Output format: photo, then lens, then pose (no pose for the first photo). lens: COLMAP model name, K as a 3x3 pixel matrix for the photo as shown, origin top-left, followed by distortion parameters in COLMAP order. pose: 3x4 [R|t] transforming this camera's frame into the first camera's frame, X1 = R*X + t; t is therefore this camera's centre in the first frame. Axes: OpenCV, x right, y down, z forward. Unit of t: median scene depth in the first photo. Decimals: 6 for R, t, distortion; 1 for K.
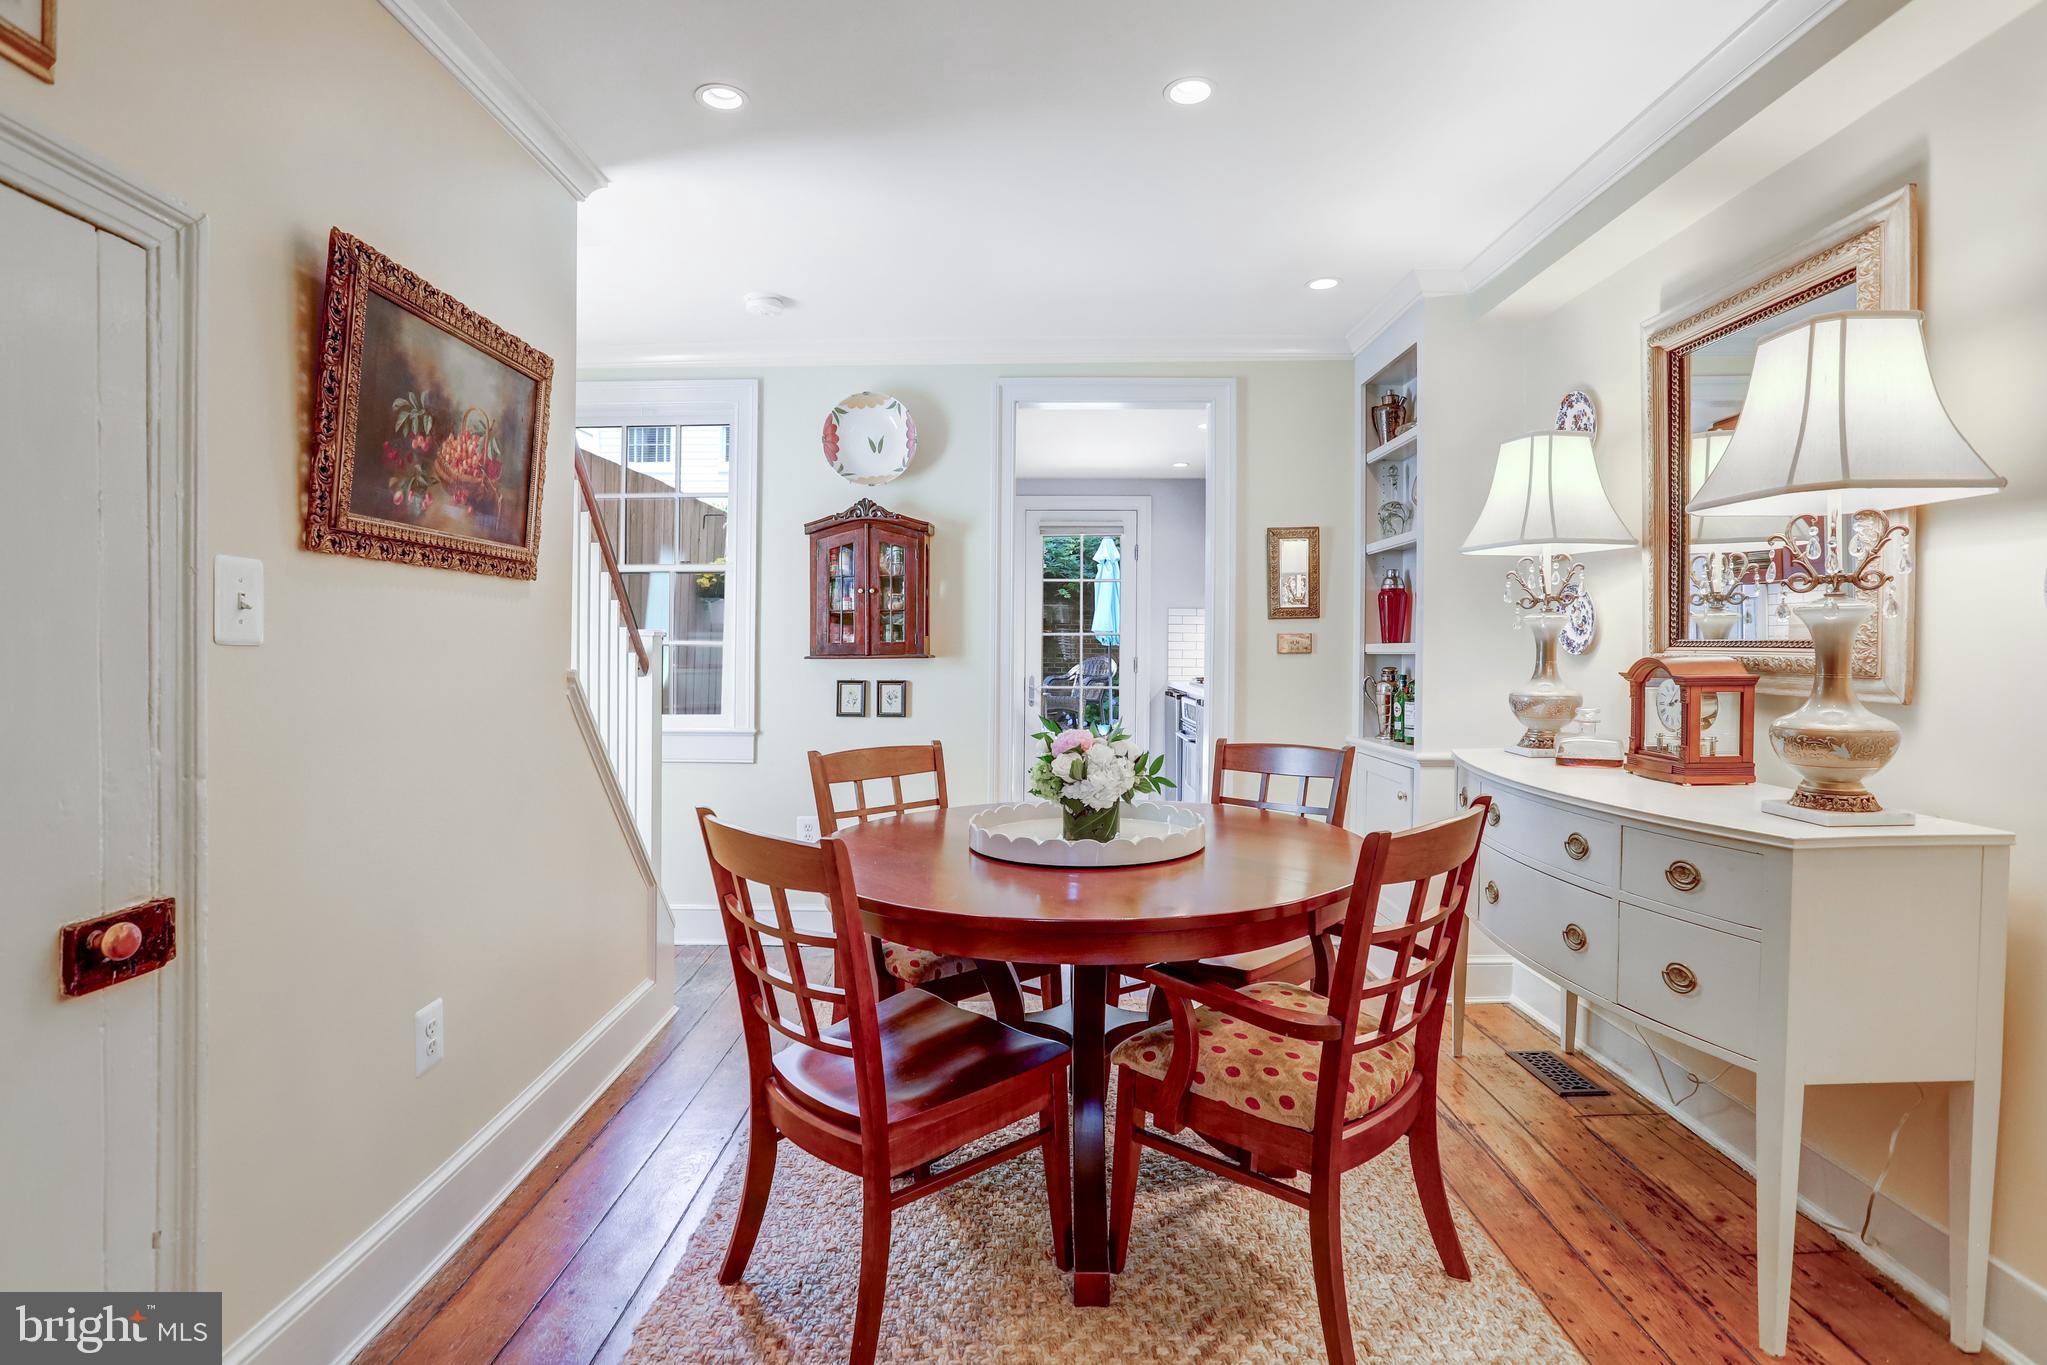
lens RADIAL K [[1017.3, 0, 1018.0], [0, 1017.3, 686.9], [0, 0, 1]] dist [-0.064526, 0.028392]
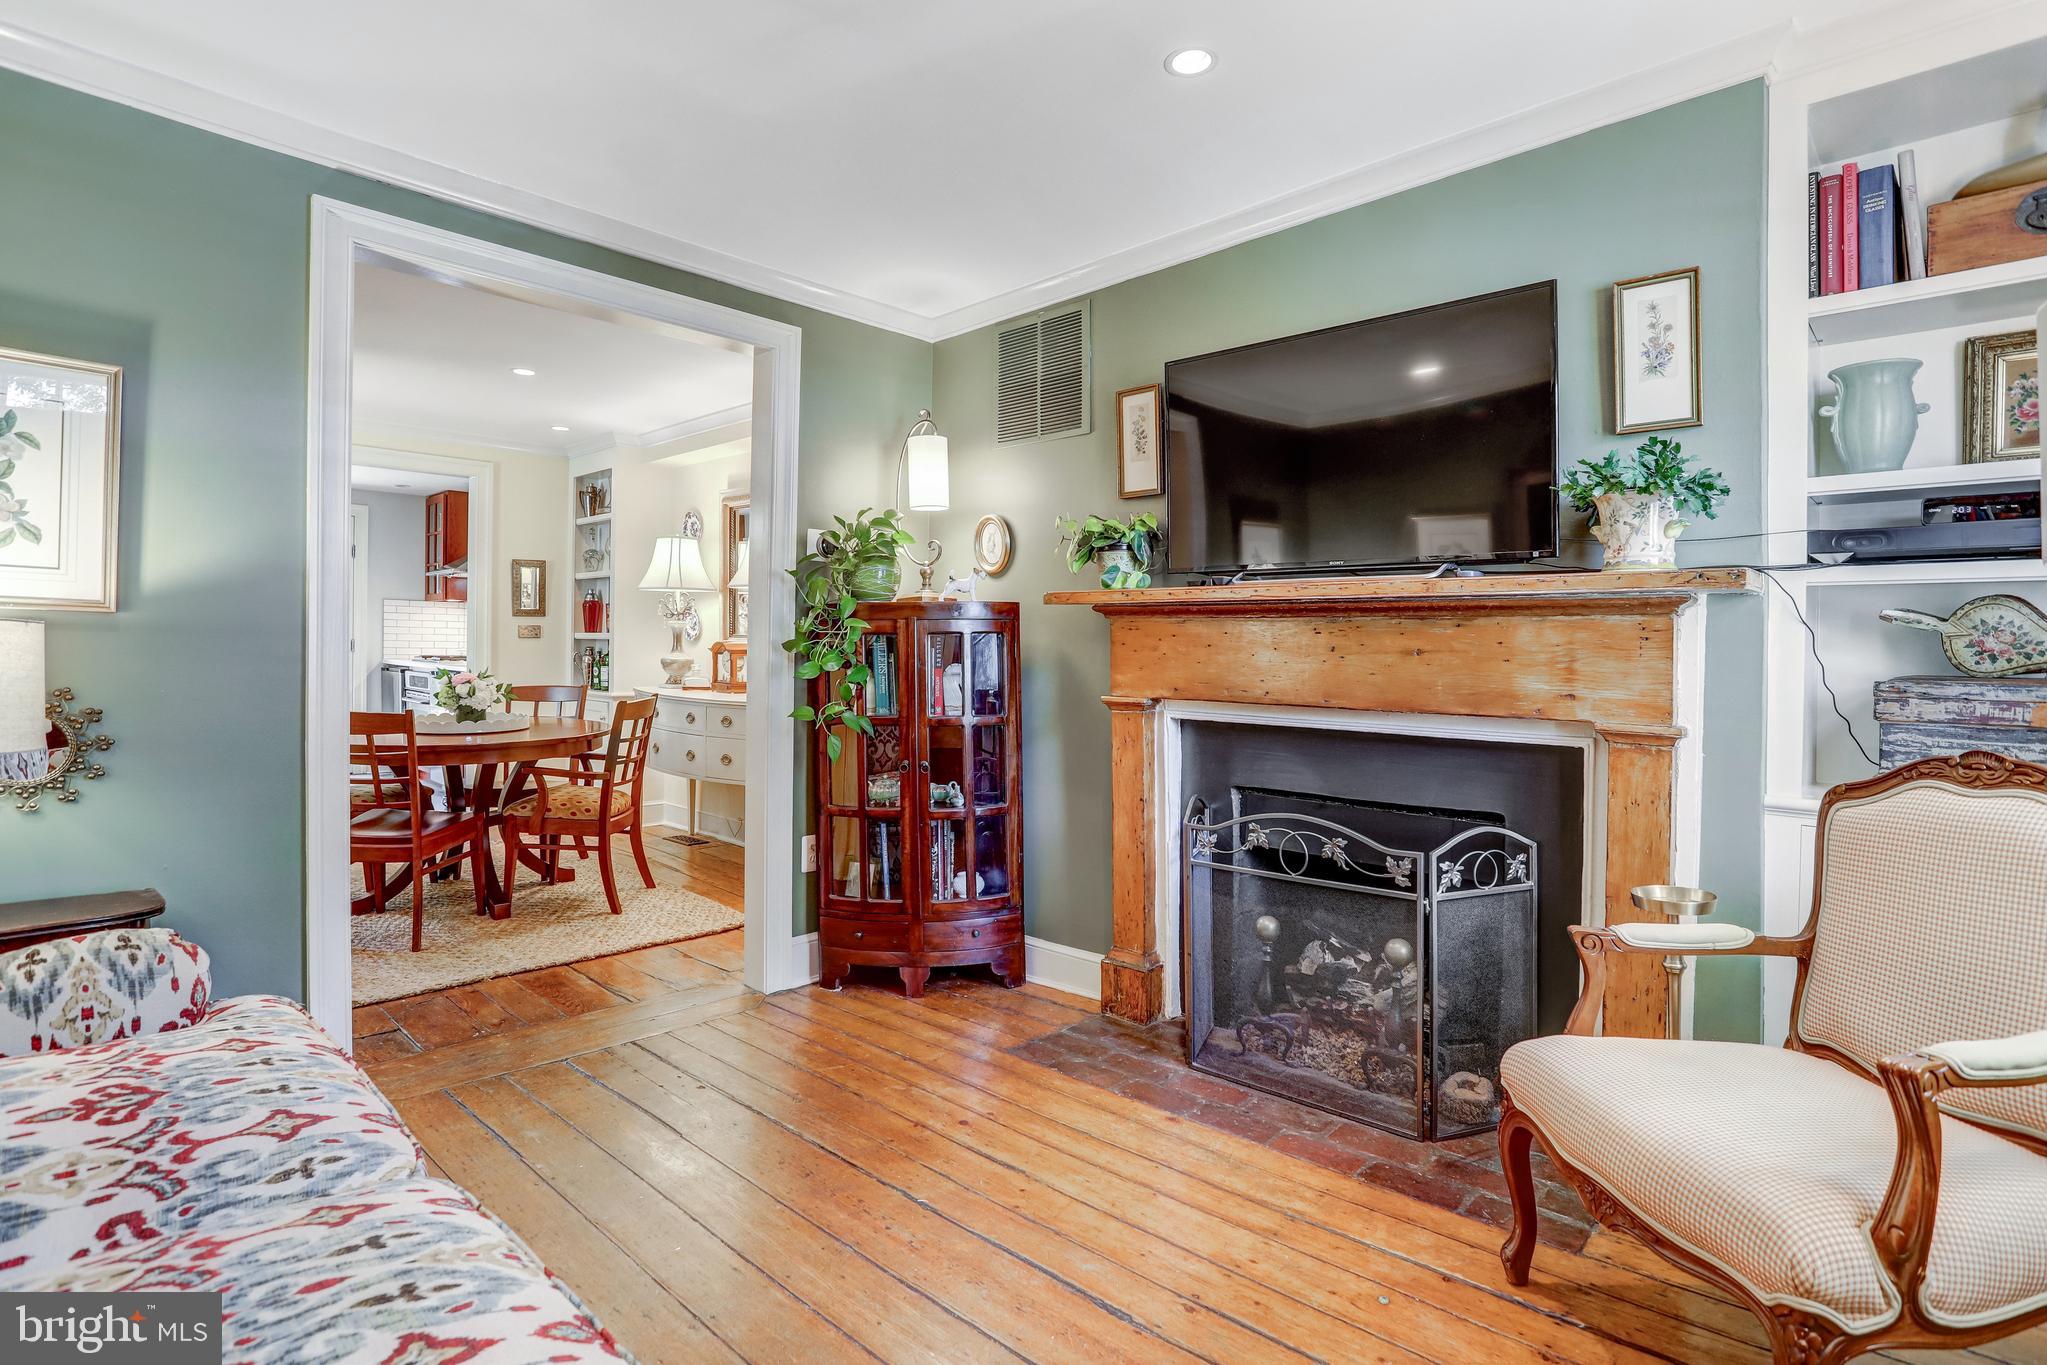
lens RADIAL K [[1017.3, 0, 1044.7], [0, 1017.3, 663.5], [0, 0, 1]] dist [-0.064526, 0.028392]
pose [[0.670911, -0.000717, 0.741538, -0.553268], [0.008192, 0.999946, -0.006445, 0.038051], [-0.741493, 0.010399, 0.670880, -1.042753]]
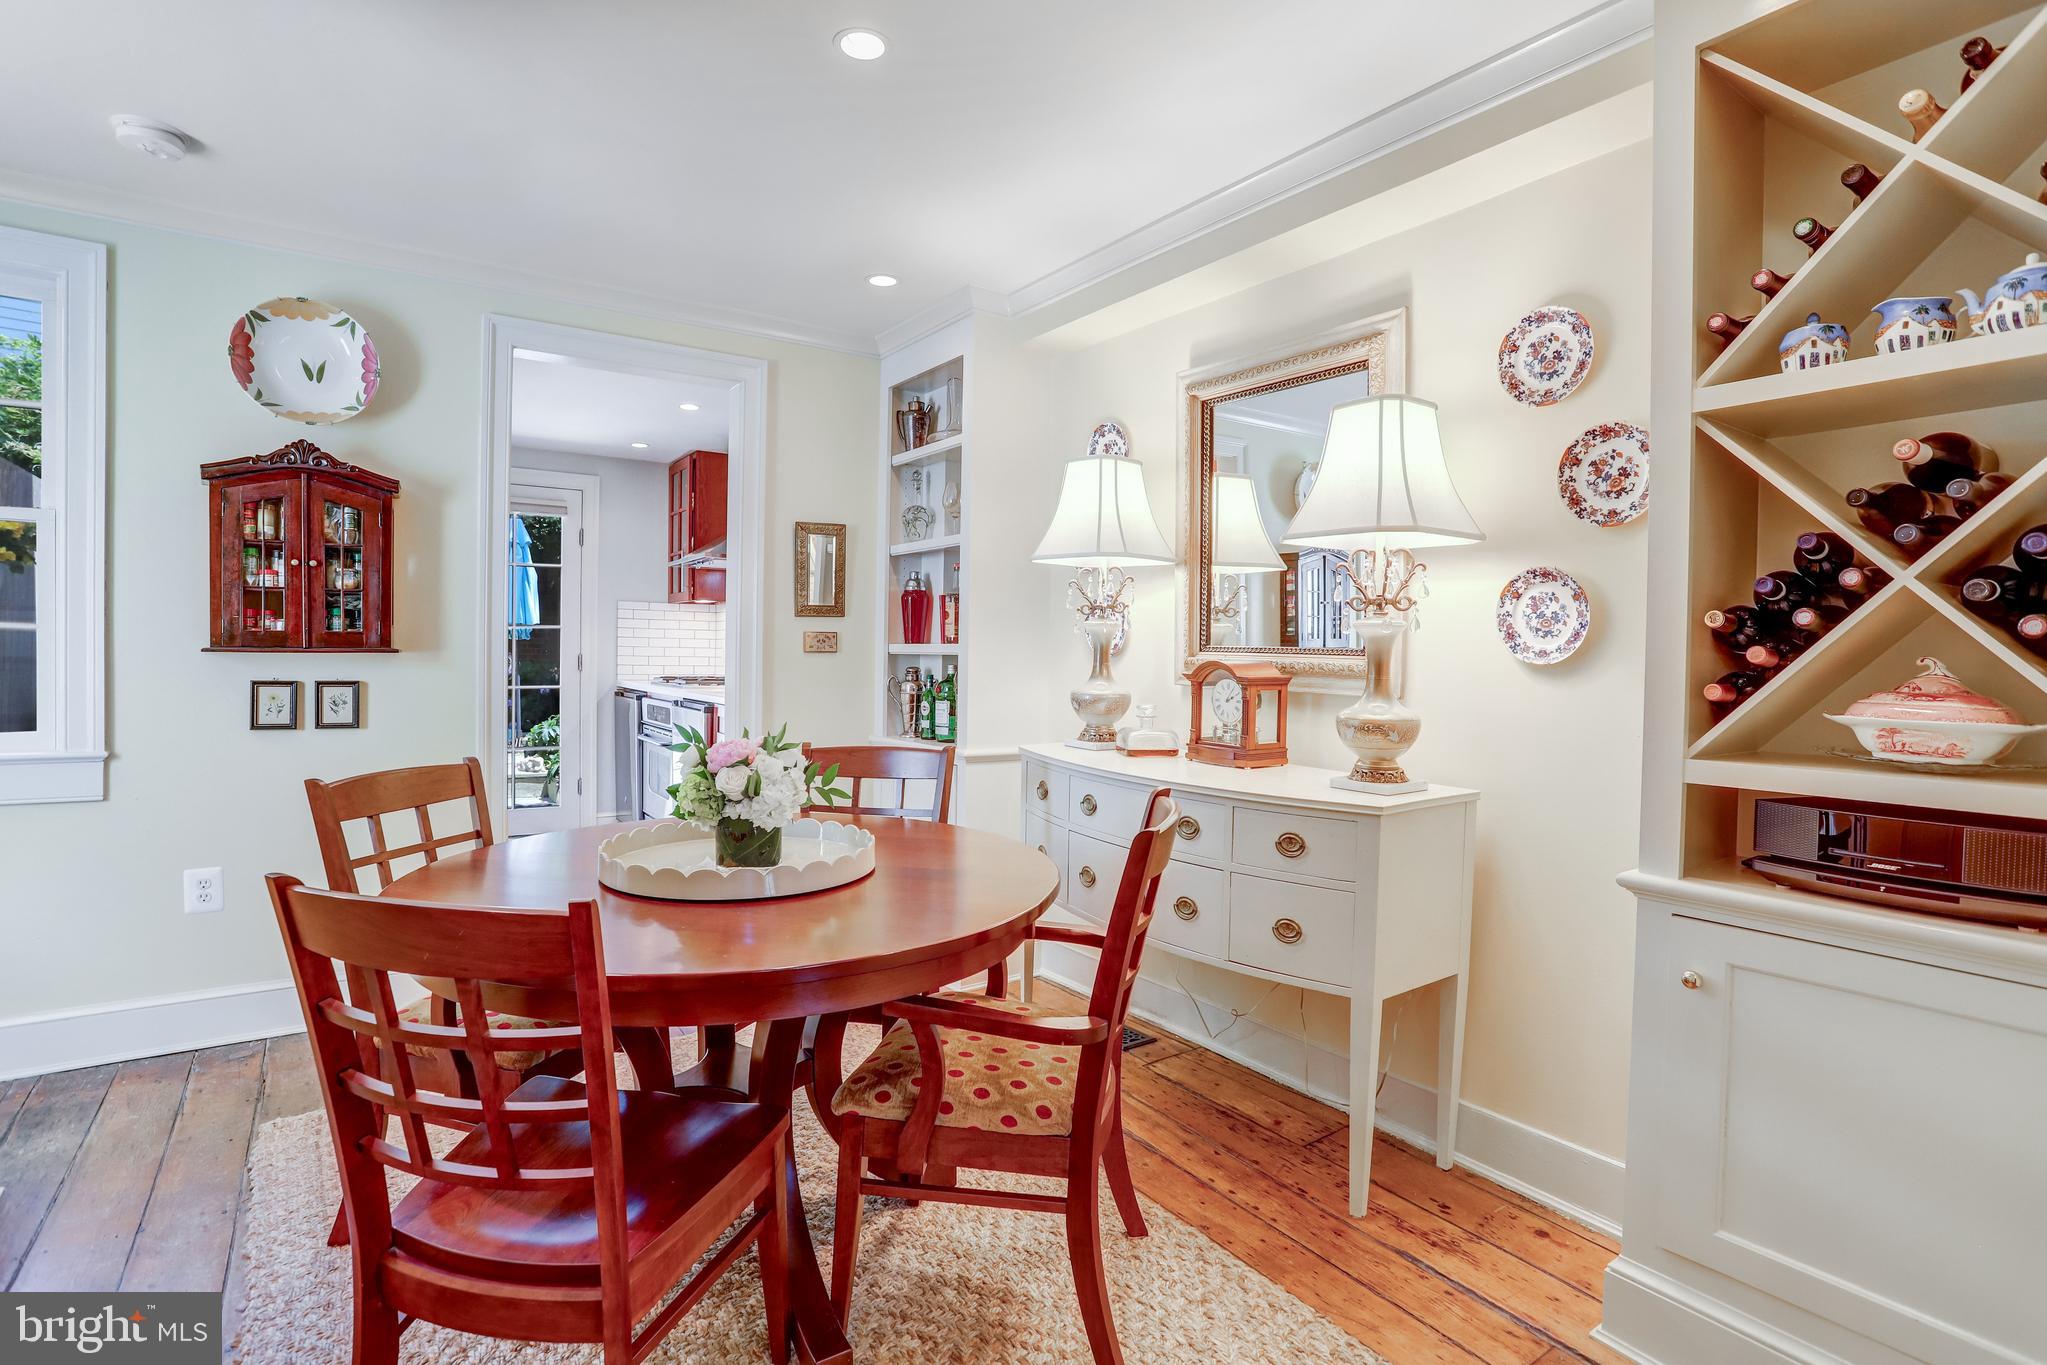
lens RADIAL K [[1017.3, 0, 1029.5], [0, 1017.3, 689.2], [0, 0, 1]] dist [-0.064526, 0.028392]
pose [[0.816716, -0.006499, 0.577003, -0.197092], [0.003783, 0.999975, 0.005909, -0.003831], [-0.577027, -0.002643, 0.816721, 0.128872]]
